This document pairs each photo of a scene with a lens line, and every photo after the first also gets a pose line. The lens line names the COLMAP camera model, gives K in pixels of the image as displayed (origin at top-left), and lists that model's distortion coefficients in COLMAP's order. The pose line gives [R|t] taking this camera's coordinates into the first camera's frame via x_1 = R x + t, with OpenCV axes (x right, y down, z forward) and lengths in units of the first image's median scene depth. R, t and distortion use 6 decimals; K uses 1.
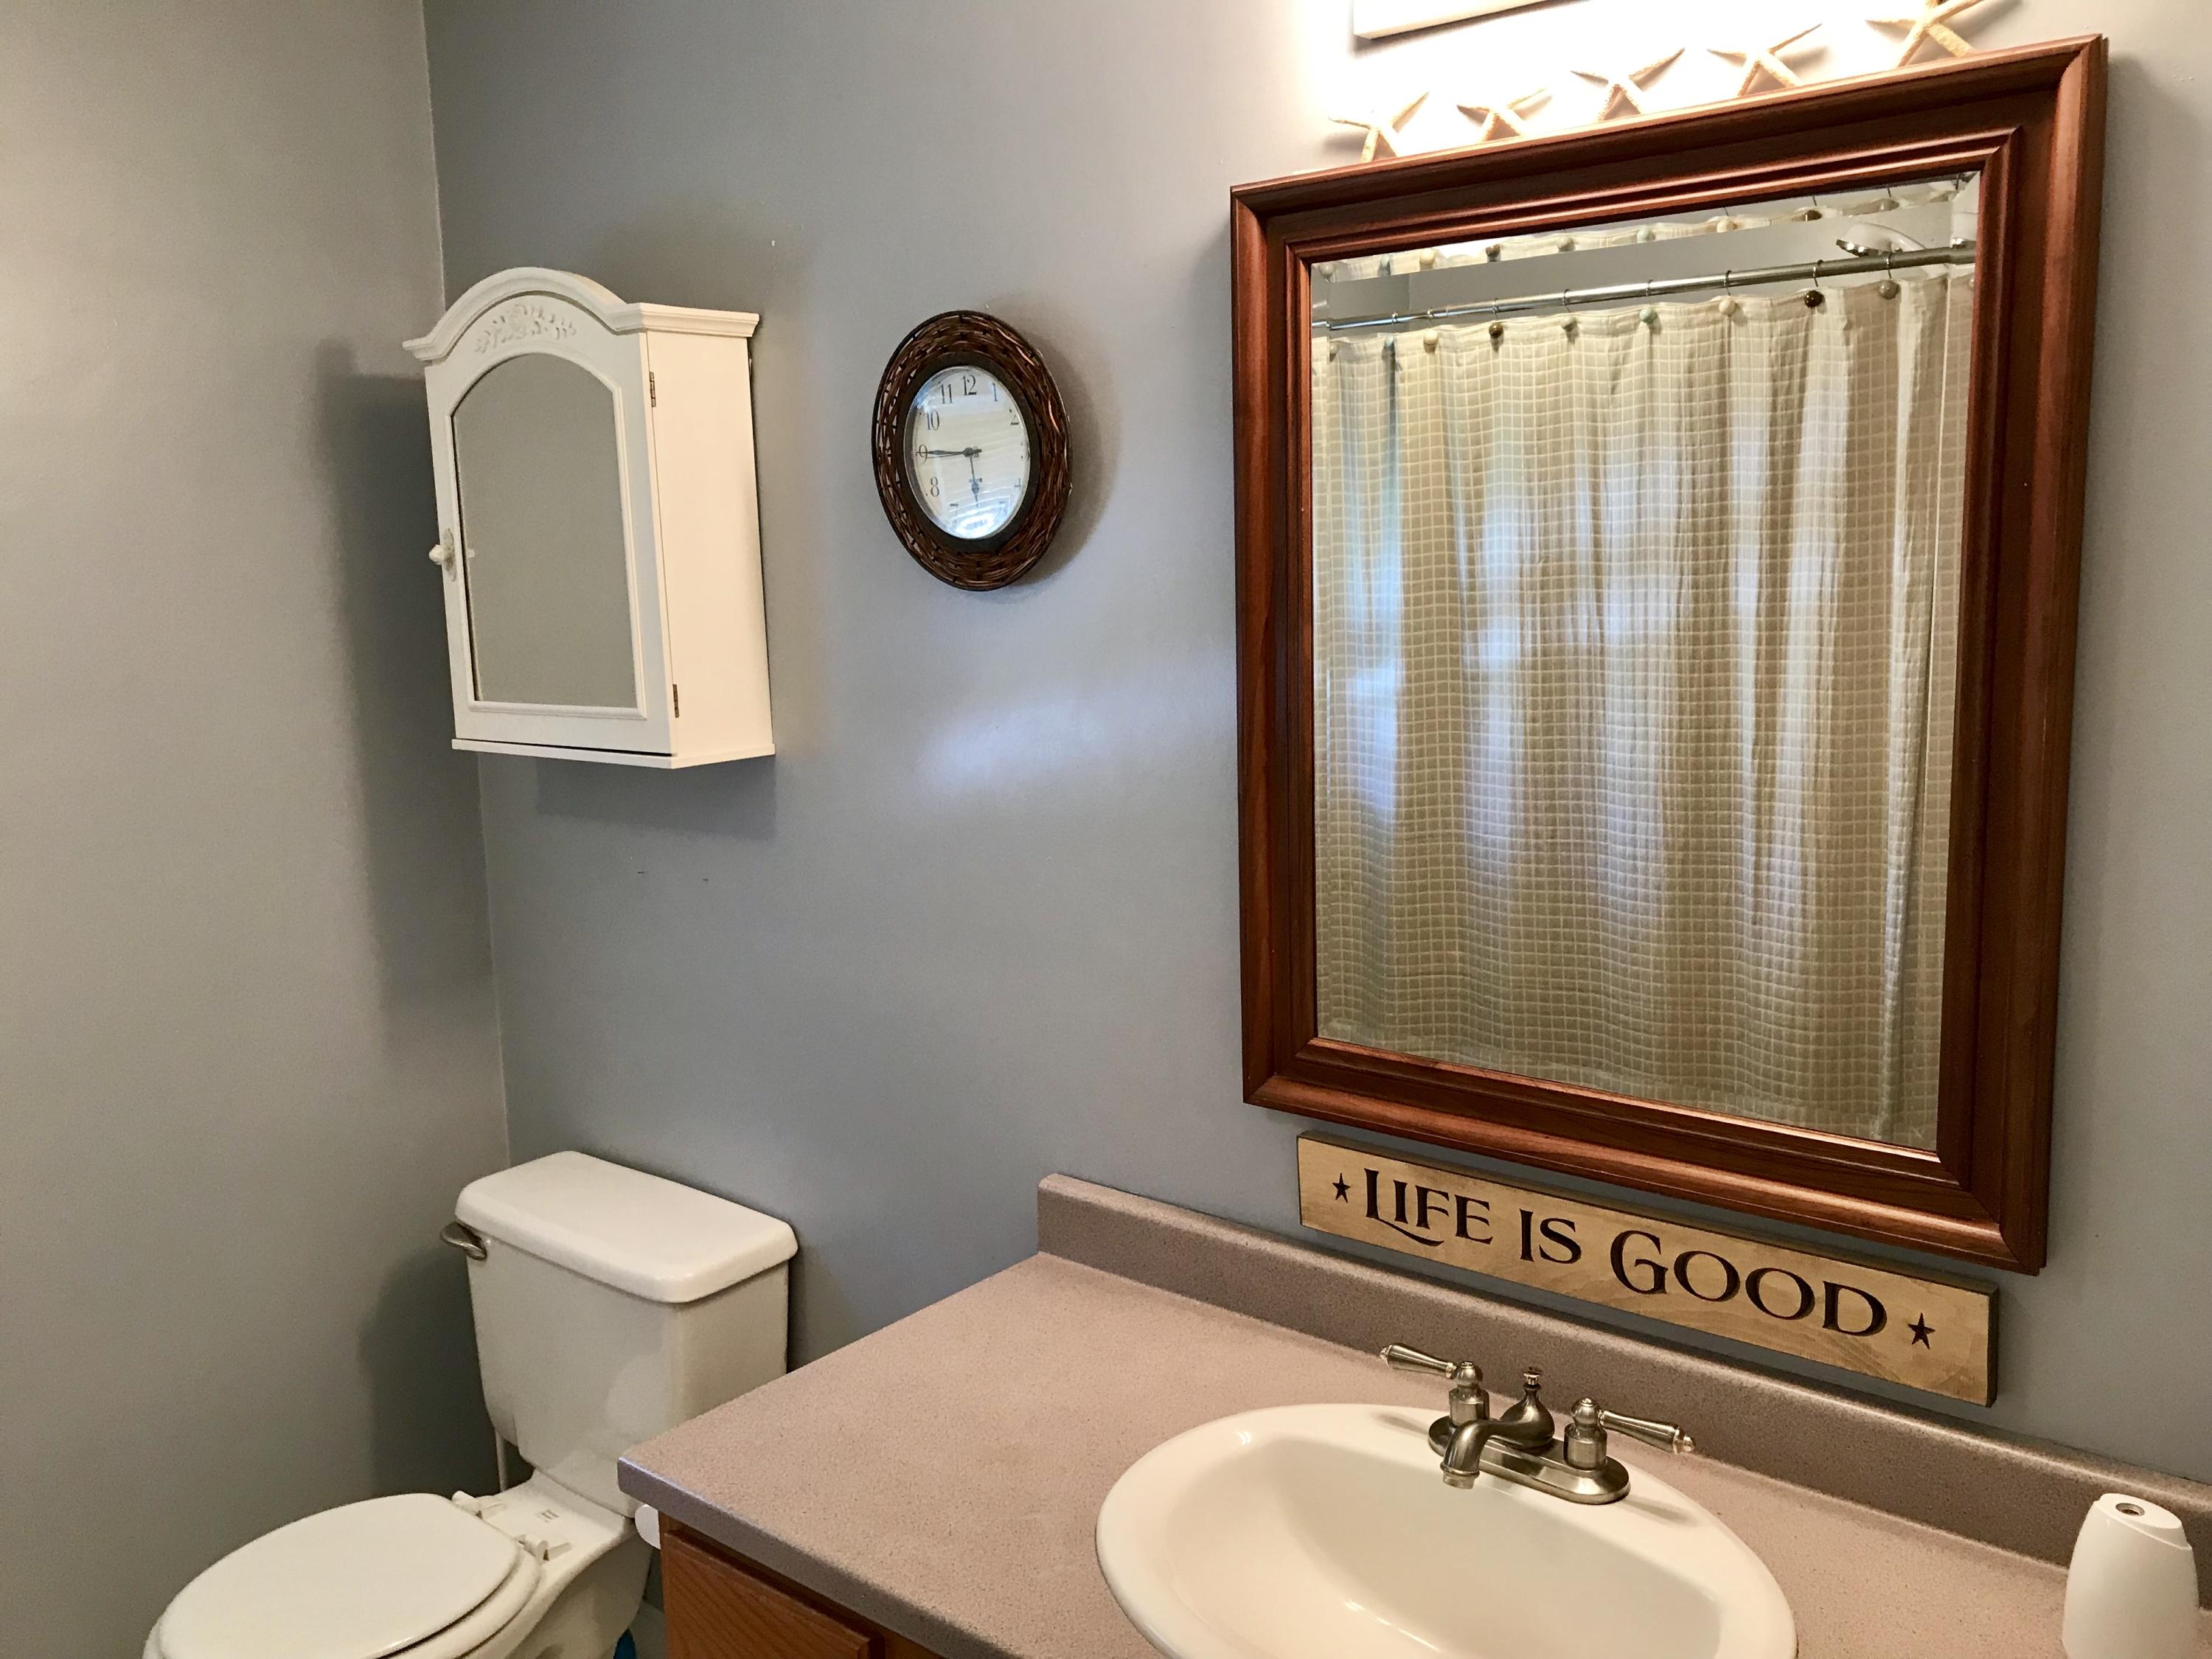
lens RADIAL K [[1820.9, 0, 1099.0], [0, 1820.9, 805.3], [0, 0, 1]] dist [0.010419, 0.006161]
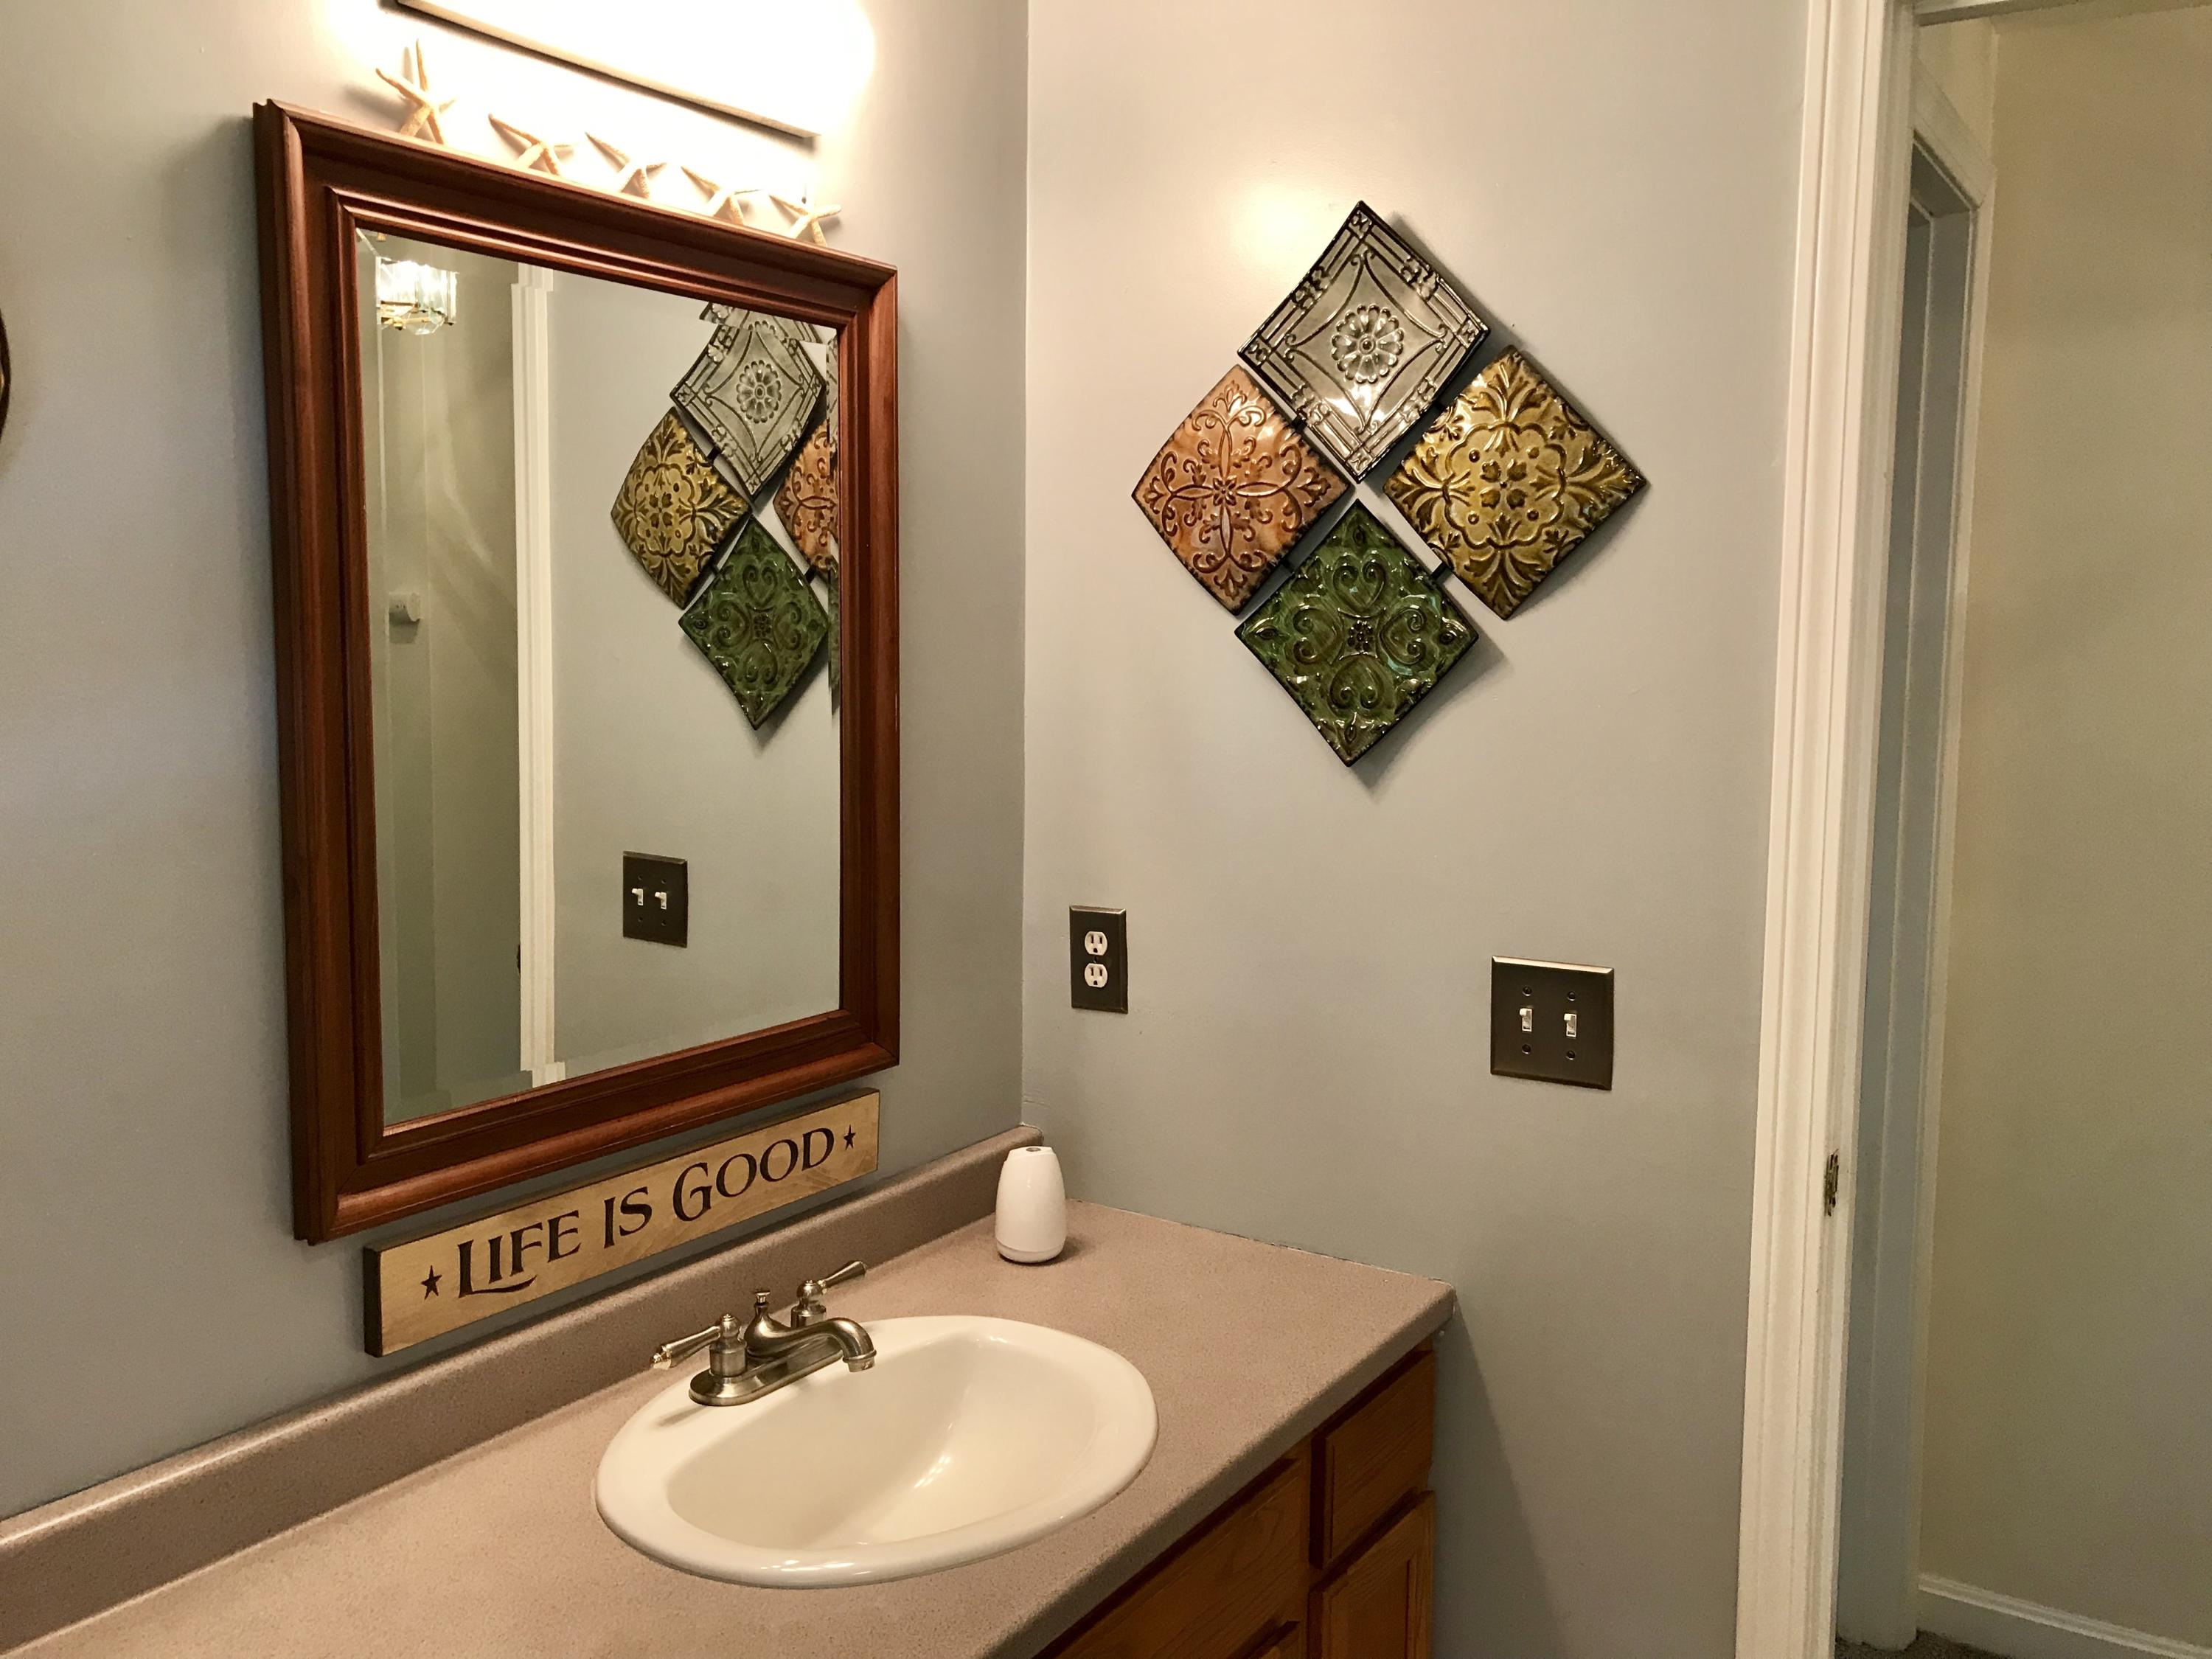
lens RADIAL K [[1820.9, 0, 1099.0], [0, 1820.9, 805.3], [0, 0, 1]] dist [0.010419, 0.006161]
pose [[-0.111898, -0.075289, 0.990863, -0.853028], [0.137744, 0.986325, 0.090499, -0.059408], [-0.984127, 0.146612, -0.099998, 0.826567]]
